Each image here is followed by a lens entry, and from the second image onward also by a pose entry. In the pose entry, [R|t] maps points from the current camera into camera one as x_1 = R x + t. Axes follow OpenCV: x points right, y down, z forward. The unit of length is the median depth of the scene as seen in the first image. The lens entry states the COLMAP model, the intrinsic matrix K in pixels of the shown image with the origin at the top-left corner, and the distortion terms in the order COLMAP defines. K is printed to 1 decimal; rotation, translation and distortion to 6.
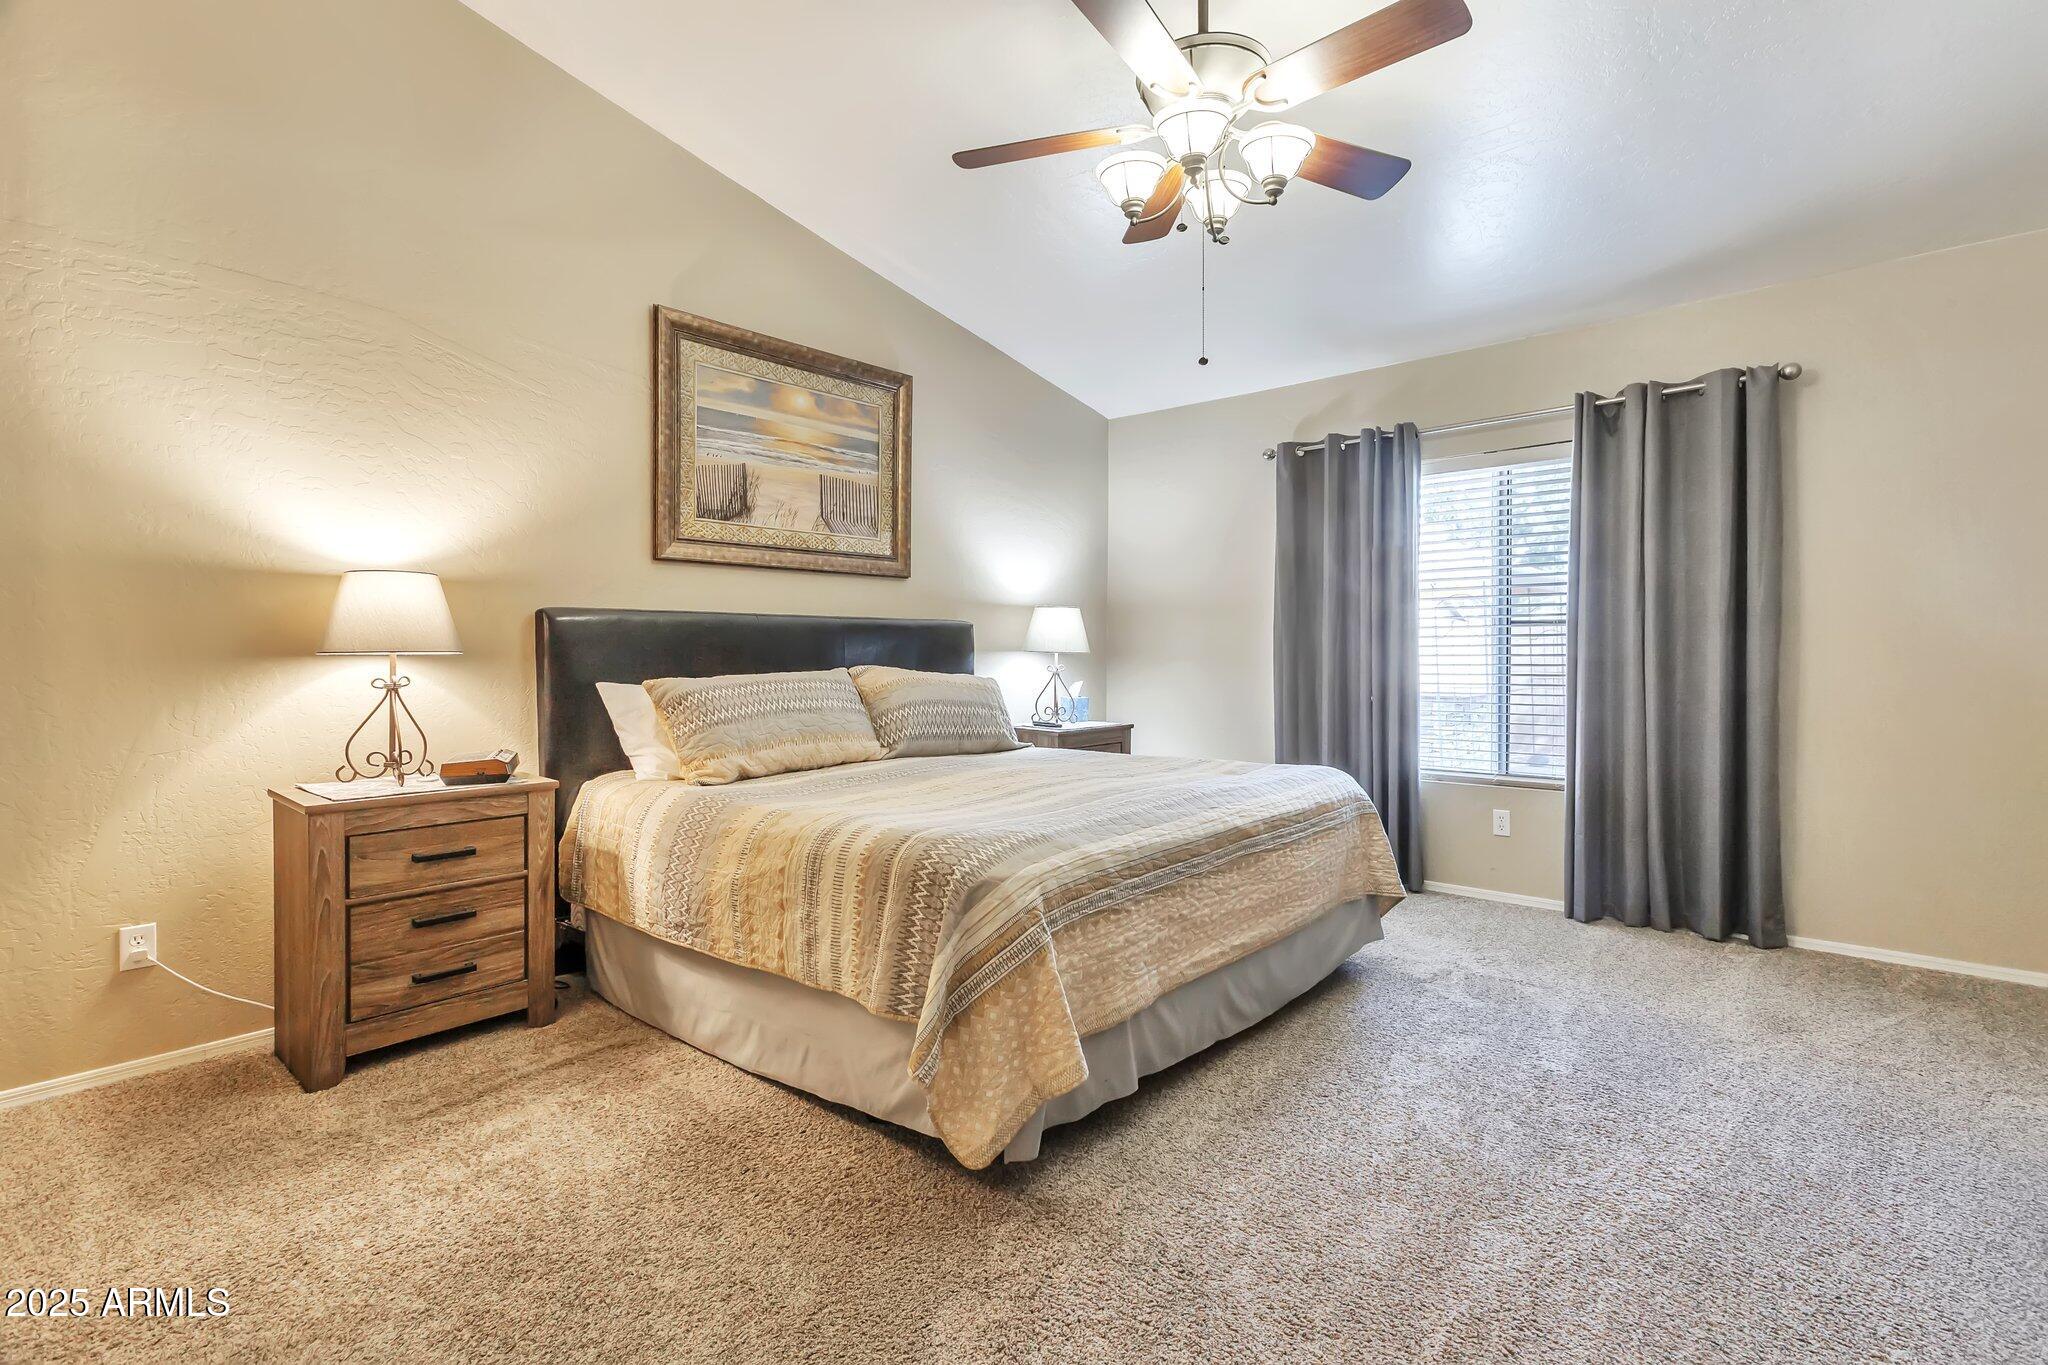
lens RADIAL K [[954.9, 0, 1029.1], [0, 954.9, 669.0], [0, 0, 1]] dist [0.004436, 0.000464]
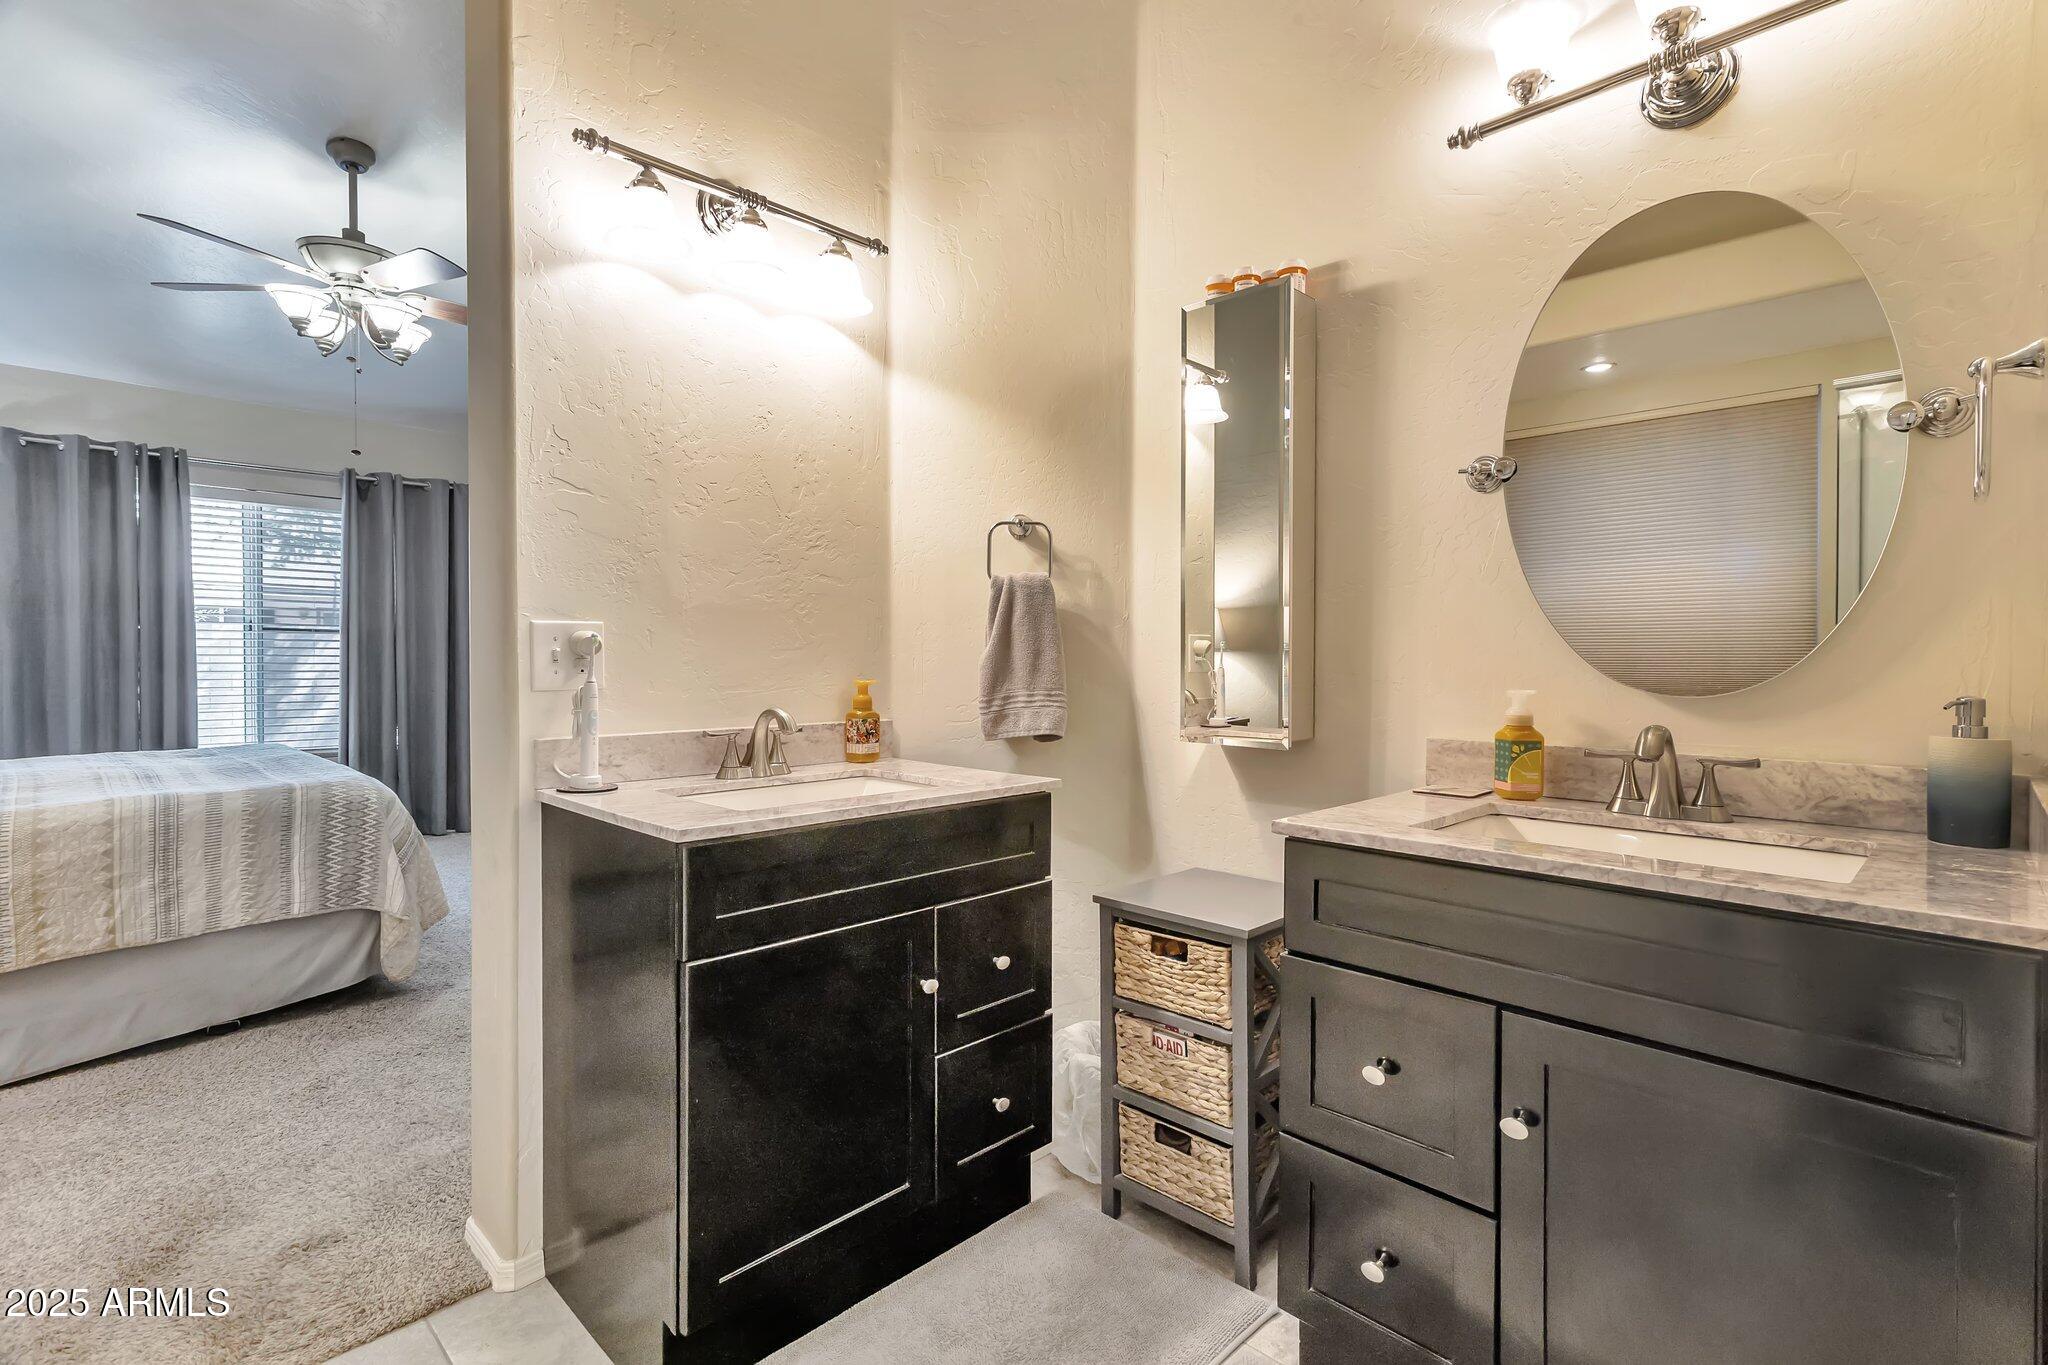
lens RADIAL K [[954.9, 0, 1029.1], [0, 954.9, 669.0], [0, 0, 1]] dist [0.004436, 0.000464]
pose [[0.061834, -0.010599, 0.998030, -1.273060], [0.015149, 0.999838, 0.009680, 0.008680], [-0.997971, 0.014521, 0.061985, -0.110003]]
